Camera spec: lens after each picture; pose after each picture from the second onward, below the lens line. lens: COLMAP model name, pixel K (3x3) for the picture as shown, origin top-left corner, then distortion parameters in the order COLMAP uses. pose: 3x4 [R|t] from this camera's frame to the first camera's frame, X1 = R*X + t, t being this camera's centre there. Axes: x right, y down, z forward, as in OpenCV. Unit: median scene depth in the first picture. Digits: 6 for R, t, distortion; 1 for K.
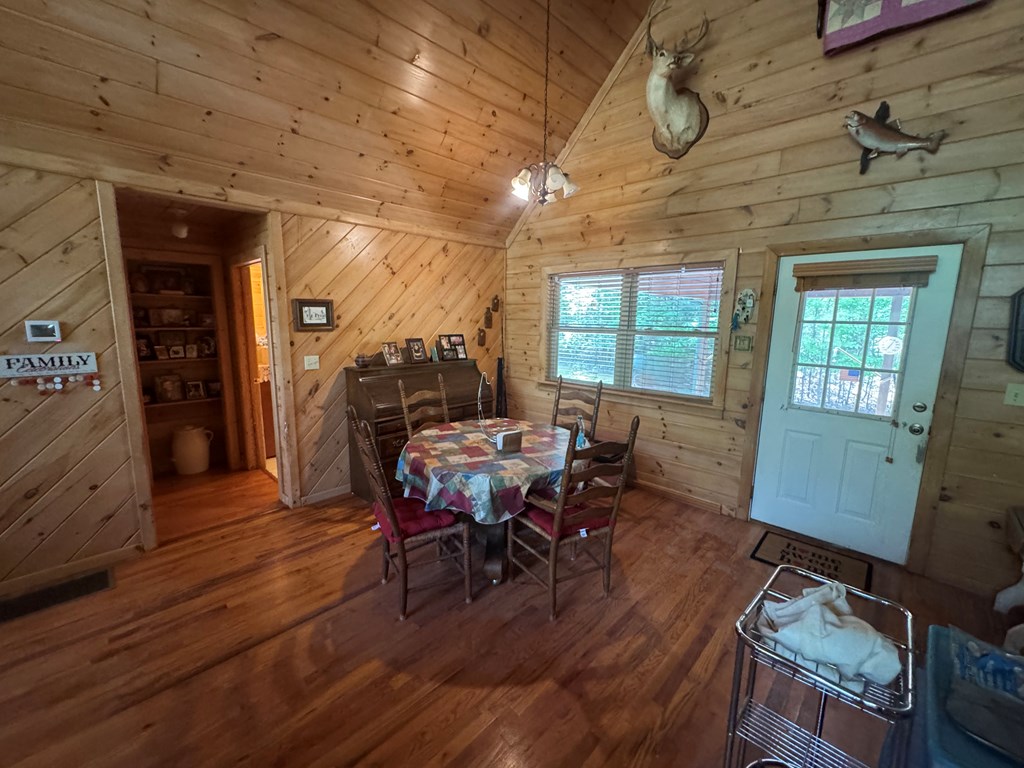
lens RADIAL K [[418.0, 0, 510.4], [0, 418.0, 384.1], [0, 0, 1]] dist [-0.002269, 0.000243]
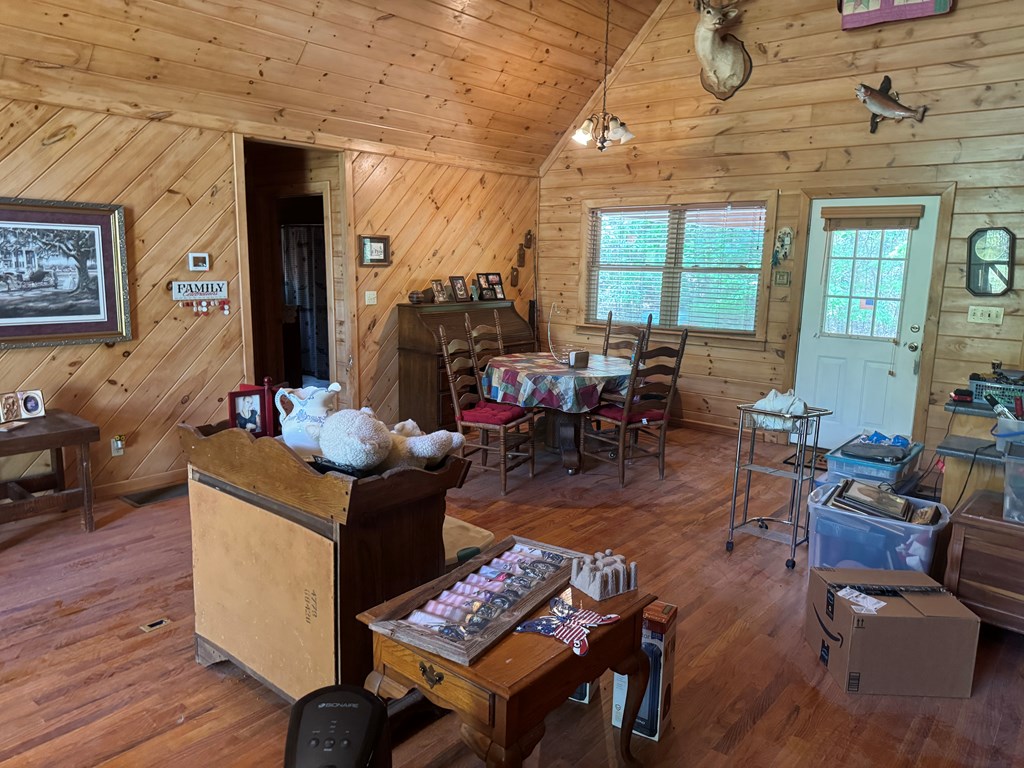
lens RADIAL K [[722.1, 0, 512.5], [0, 722.1, 386.9], [0, 0, 1]] dist [0.061081, -0.076796]
pose [[0.997588, -0.007387, 0.069020, -0.299352], [0.005986, 0.999772, 0.020484, 0.155360], [-0.069156, -0.020021, 0.997405, -0.924385]]
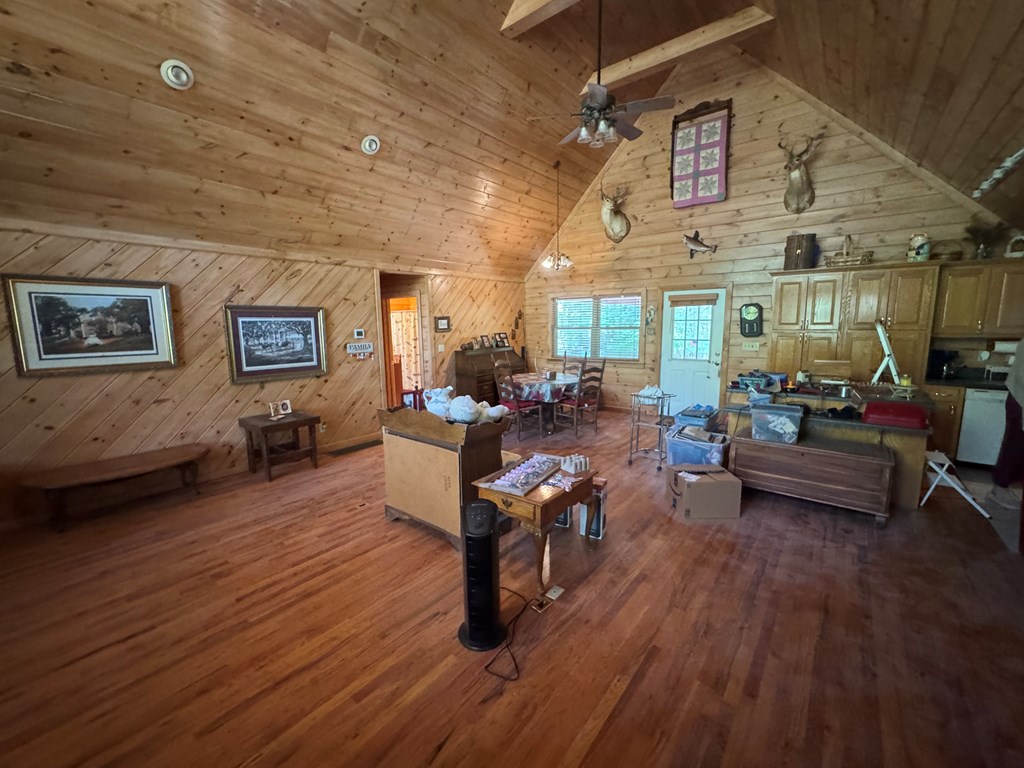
lens RADIAL K [[418.0, 0, 514.1], [0, 418.0, 383.9], [0, 0, 1]] dist [-0.002269, 0.000243]
pose [[0.994814, -0.042811, 0.092267, -0.382114], [0.043988, 0.998974, -0.010758, 0.179376], [-0.091712, 0.014761, 0.995676, -1.164252]]
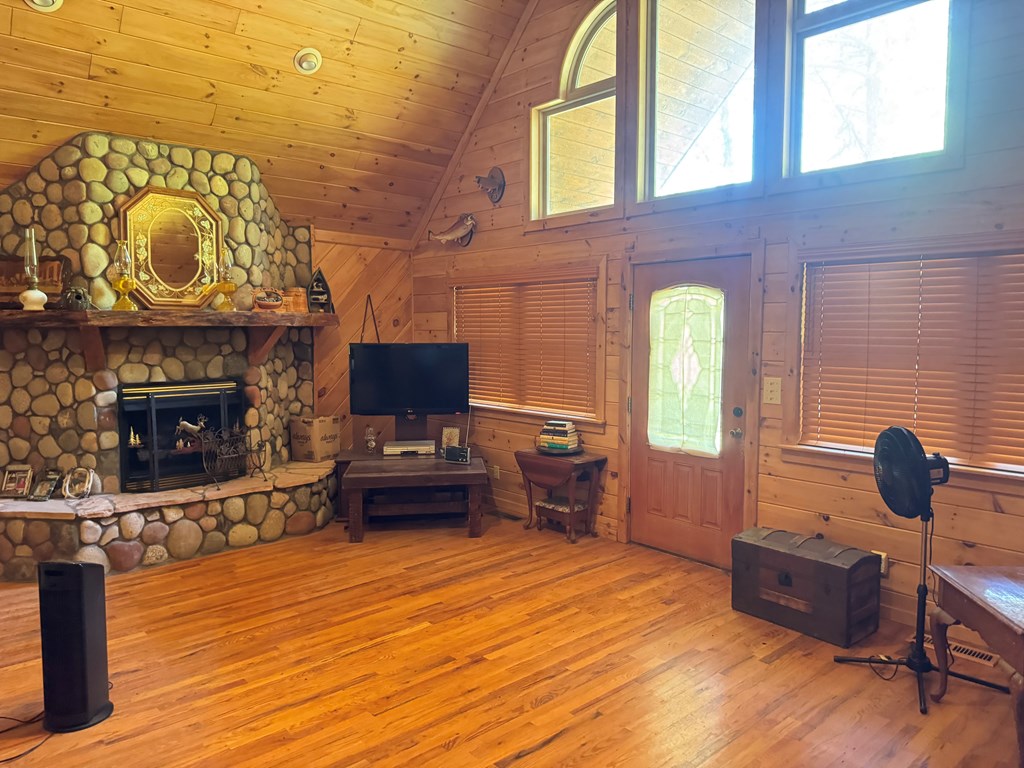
lens RADIAL K [[722.1, 0, 513.0], [0, 722.1, 383.8], [0, 0, 1]] dist [0.061081, -0.076796]
pose [[-0.997787, -0.020340, 0.063309, -1.059079], [-0.004648, 0.971074, 0.238735, -0.091899], [-0.066334, 0.237912, -0.969019, 0.446097]]
